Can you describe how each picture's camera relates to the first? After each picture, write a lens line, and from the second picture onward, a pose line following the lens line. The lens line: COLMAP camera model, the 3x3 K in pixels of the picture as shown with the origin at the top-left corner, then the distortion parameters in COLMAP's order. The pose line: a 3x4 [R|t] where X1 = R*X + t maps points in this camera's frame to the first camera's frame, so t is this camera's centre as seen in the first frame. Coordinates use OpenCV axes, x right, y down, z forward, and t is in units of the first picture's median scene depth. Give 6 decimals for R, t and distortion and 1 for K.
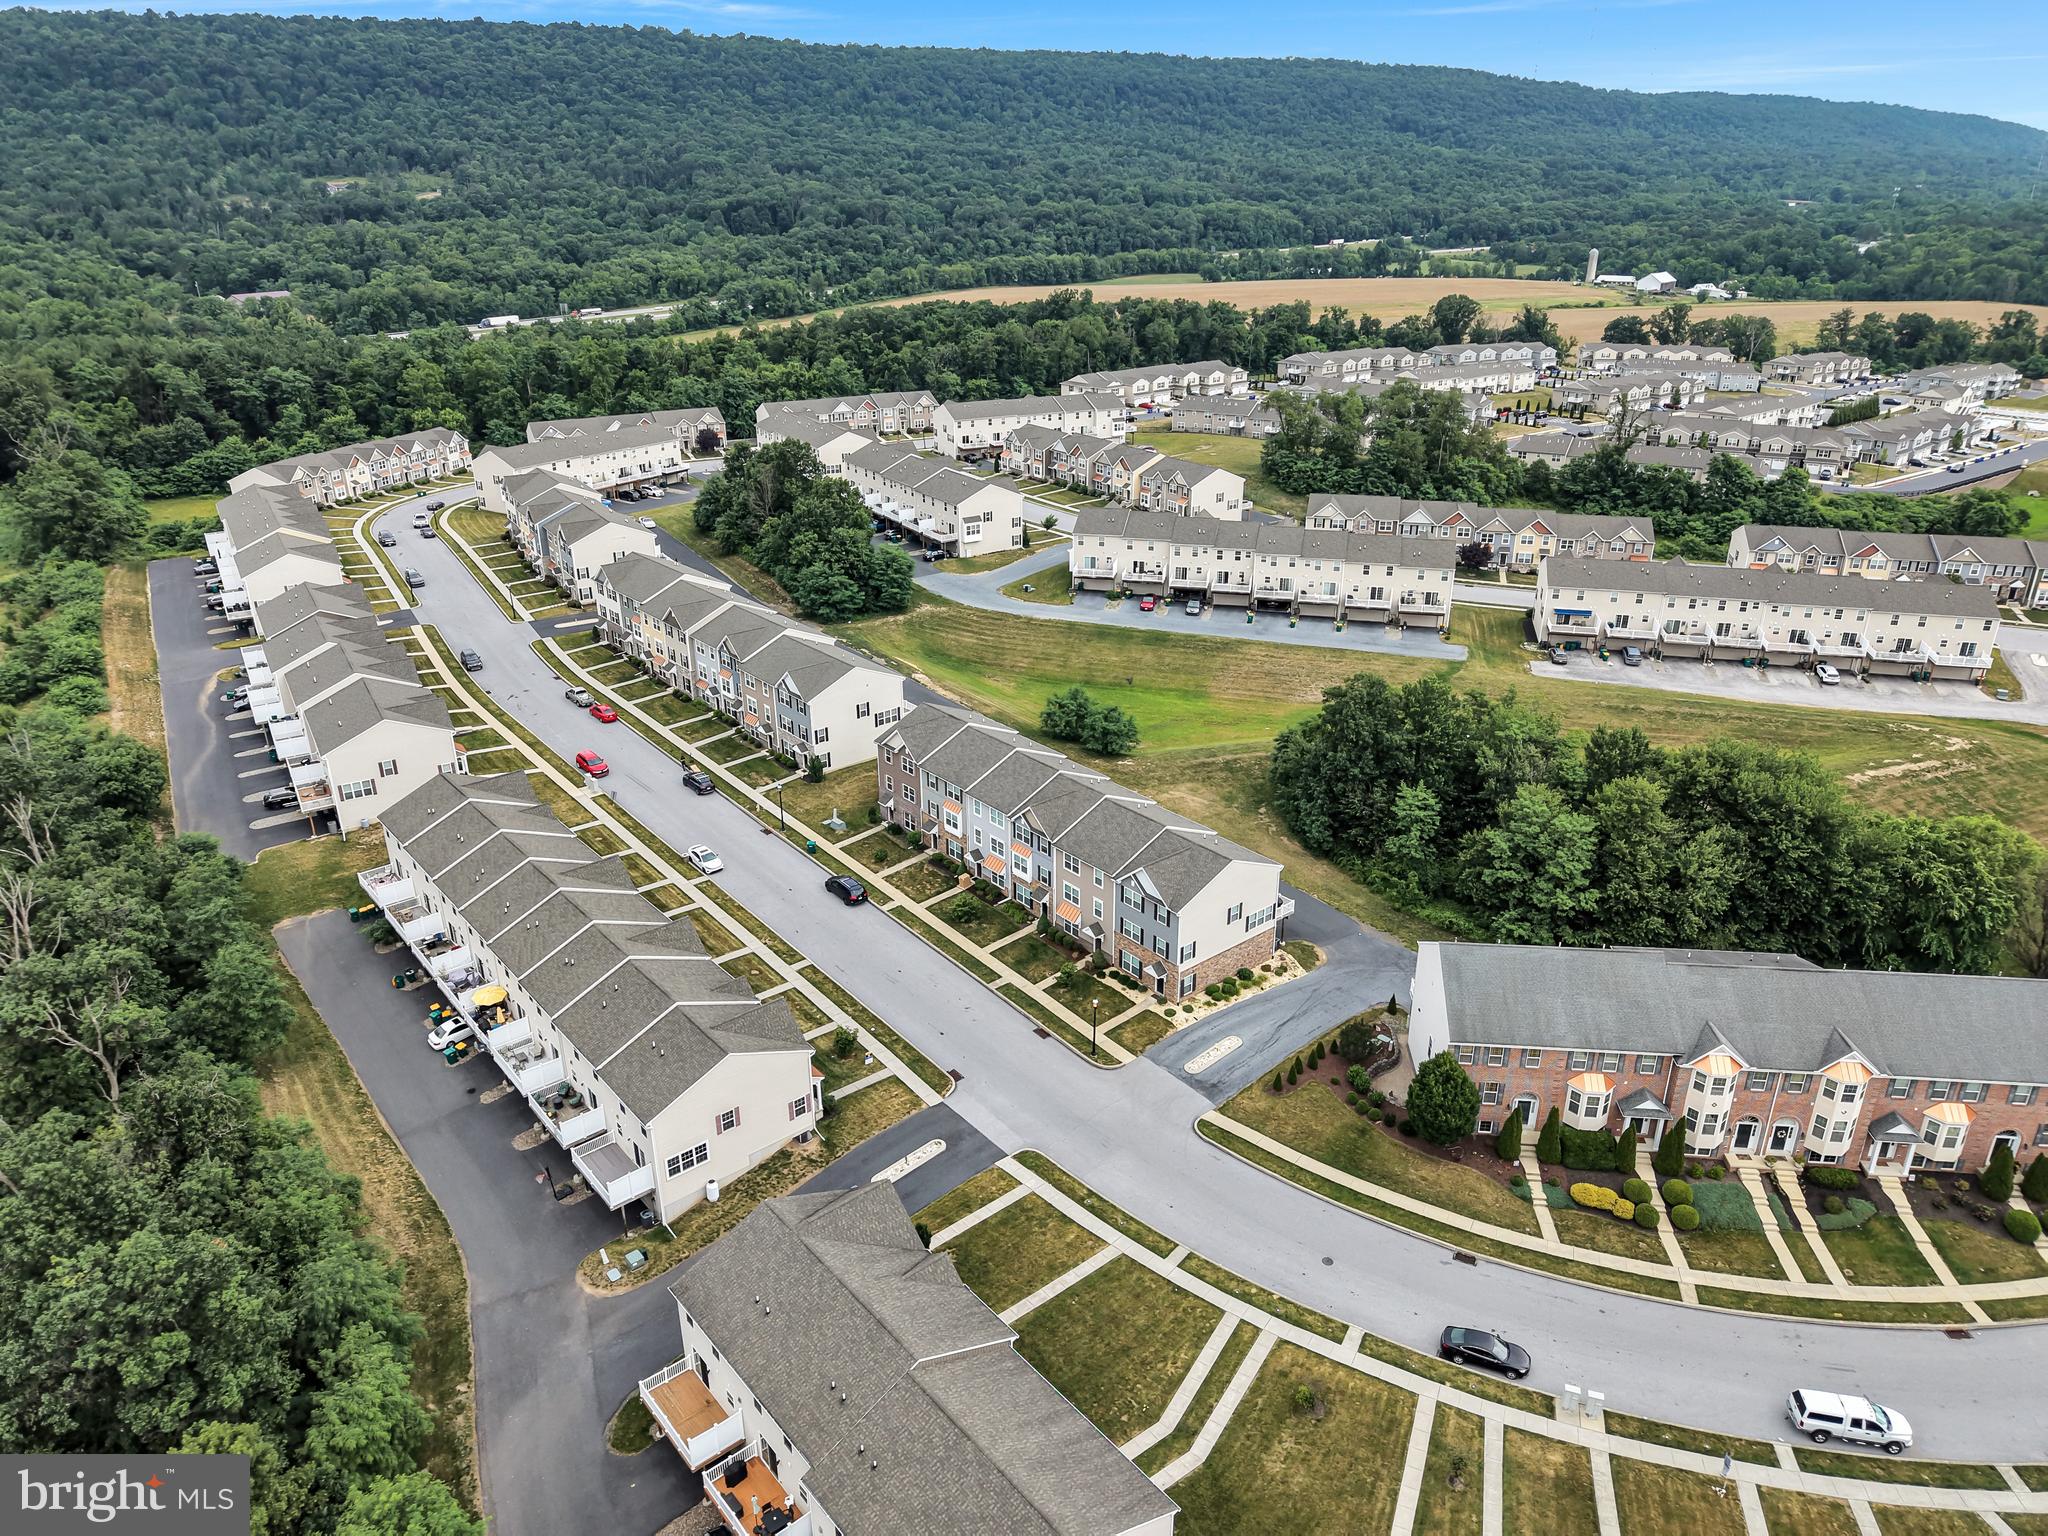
lens RADIAL K [[1361.6, 0, 1017.0], [0, 1361.6, 745.3], [0, 0, 1]] dist [0.073165, -0.090032]
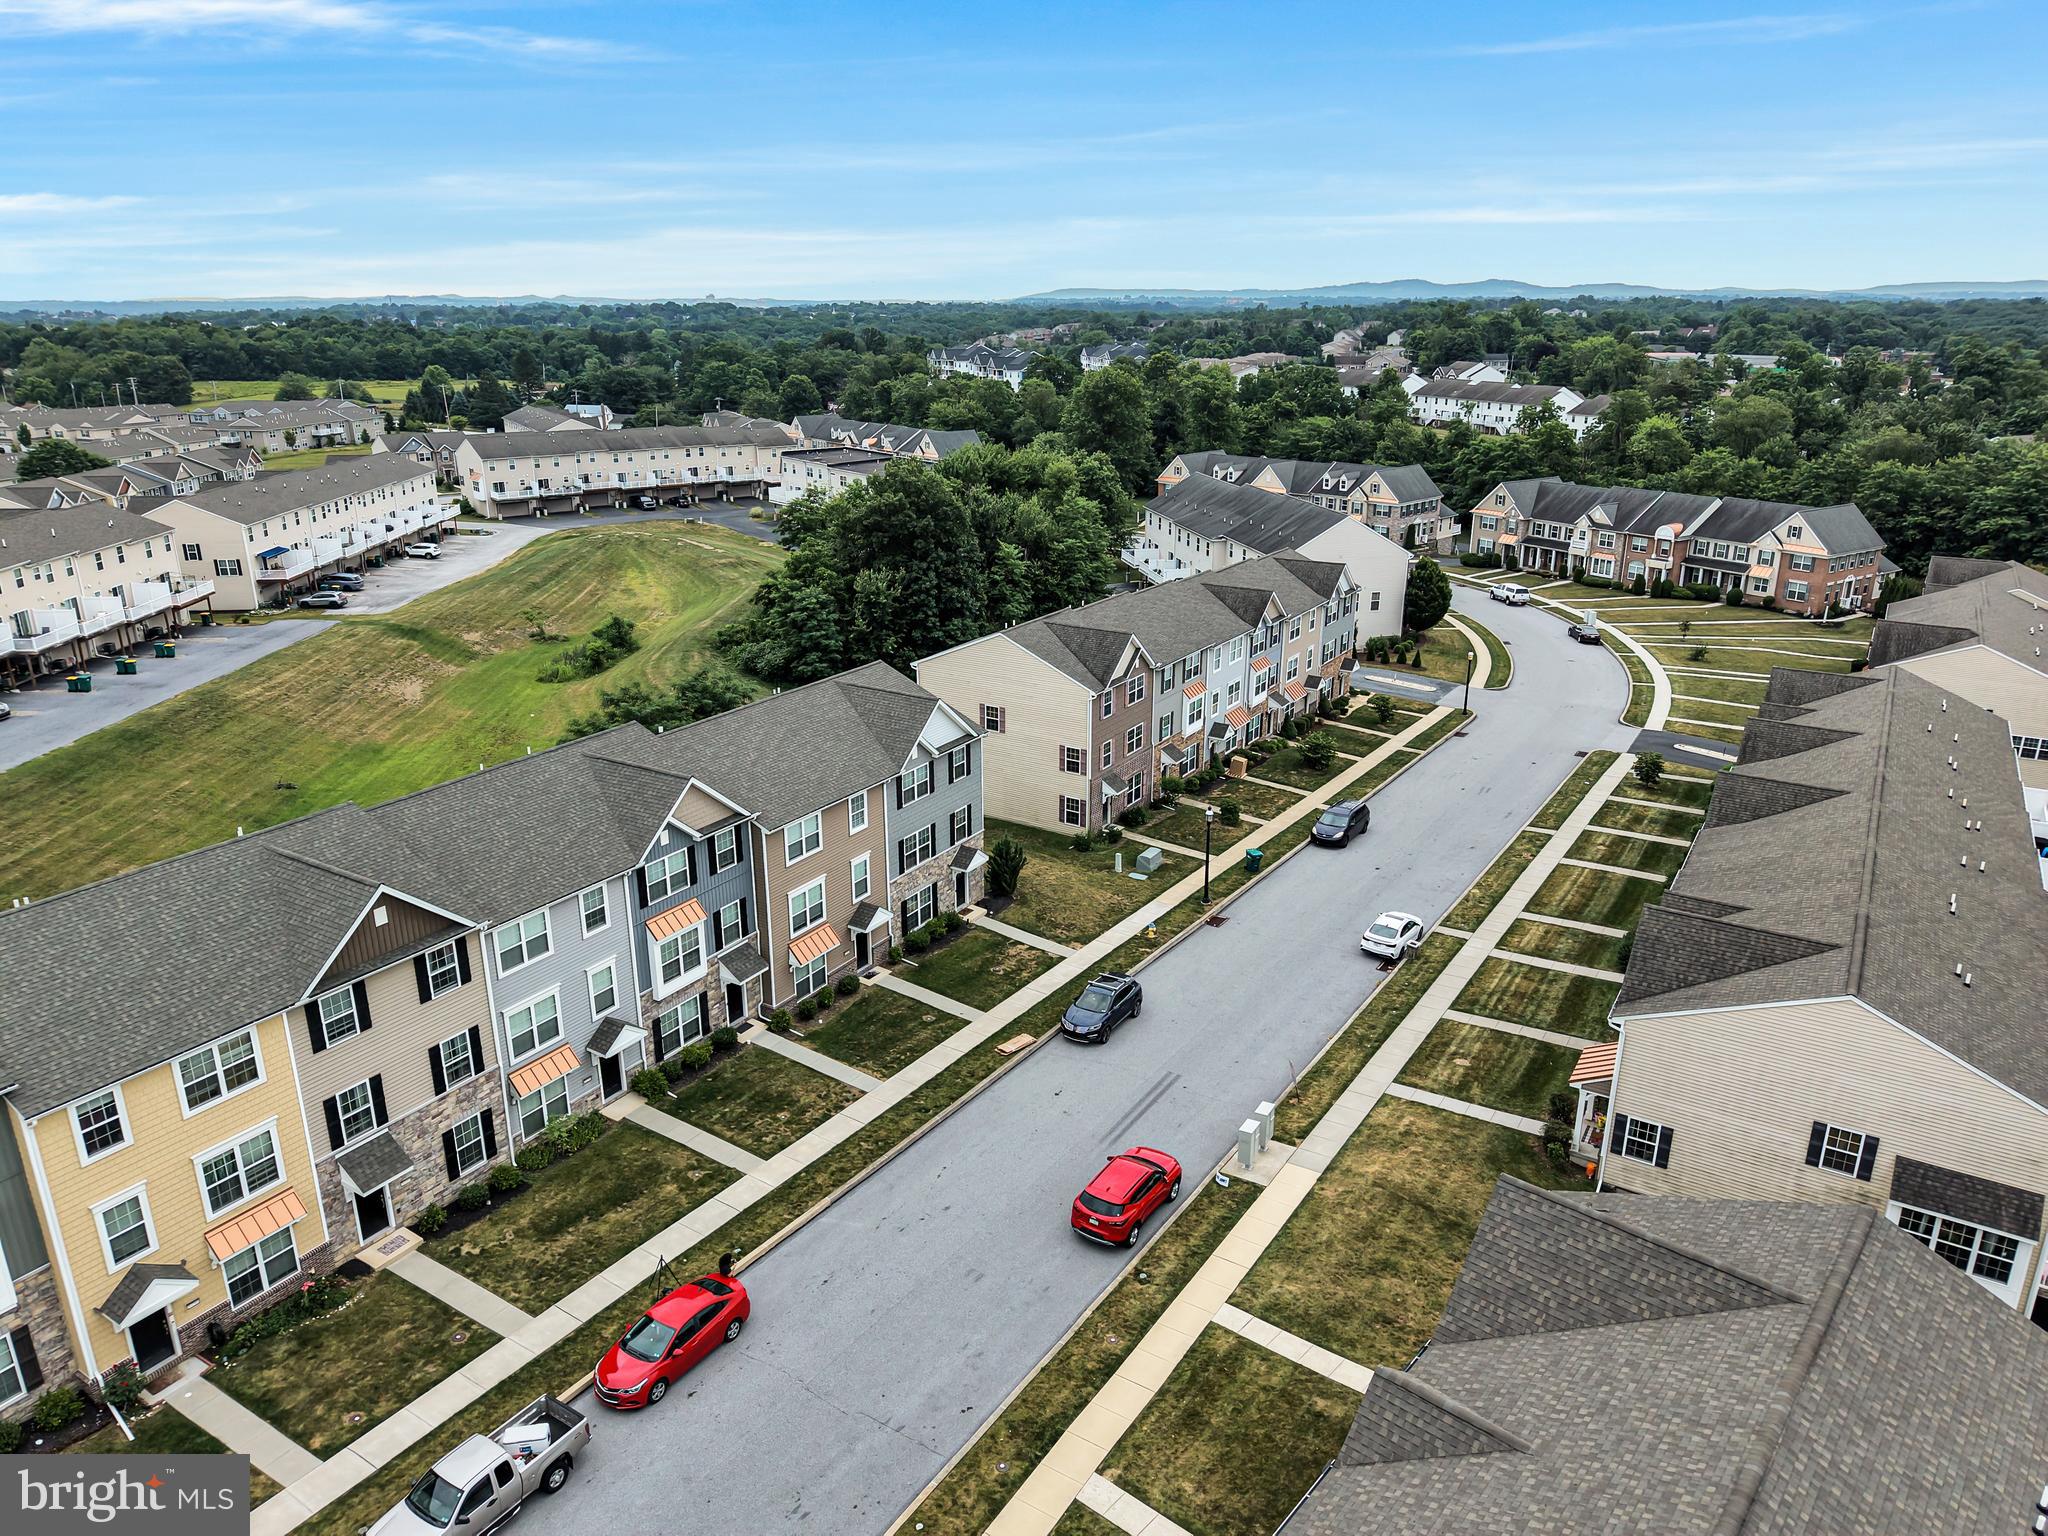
lens RADIAL K [[1361.6, 0, 1017.0], [0, 1361.6, 745.3], [0, 0, 1]] dist [0.073165, -0.090032]
pose [[-0.302587, -0.281516, 0.910599, -0.522101], [0.372689, 0.844374, 0.384885, -0.181175], [-0.877237, 0.455831, -0.150579, 0.982230]]
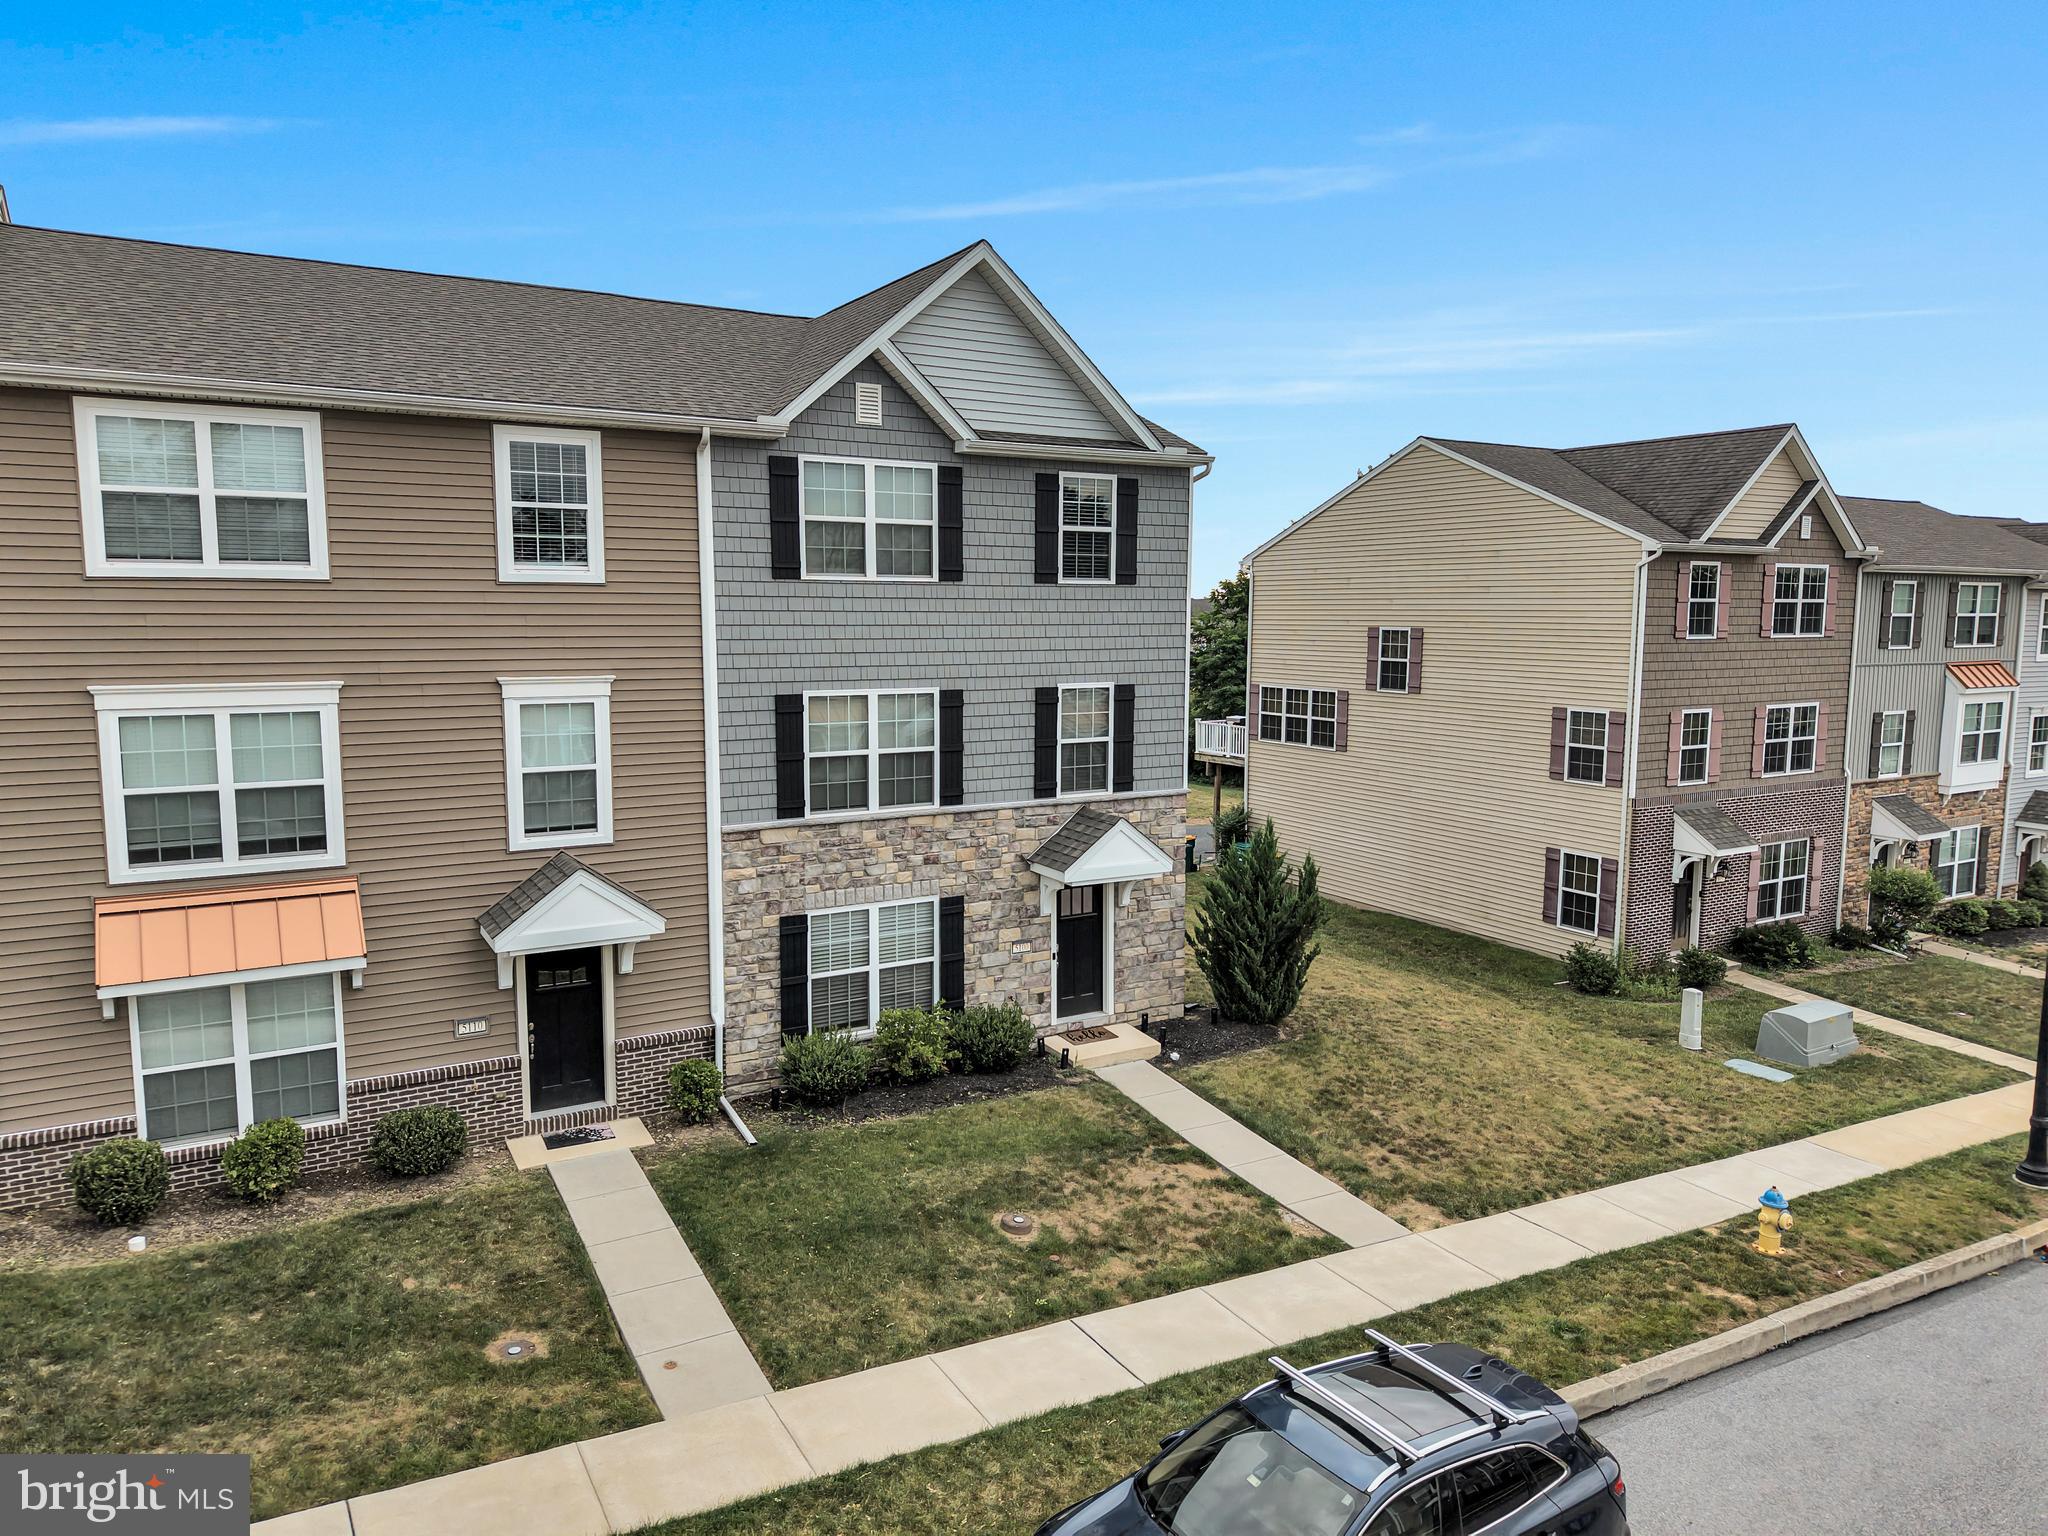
lens RADIAL K [[1367.2, 0, 1014.8], [0, 1367.2, 766.3], [0, 0, 1]] dist [0.028591, -0.030572]
pose [[0.167178, -0.107339, 0.980066, -0.275539], [0.371264, 0.927738, 0.038278, -0.013457], [-0.913353, 0.357464, 0.194949, 0.928058]]
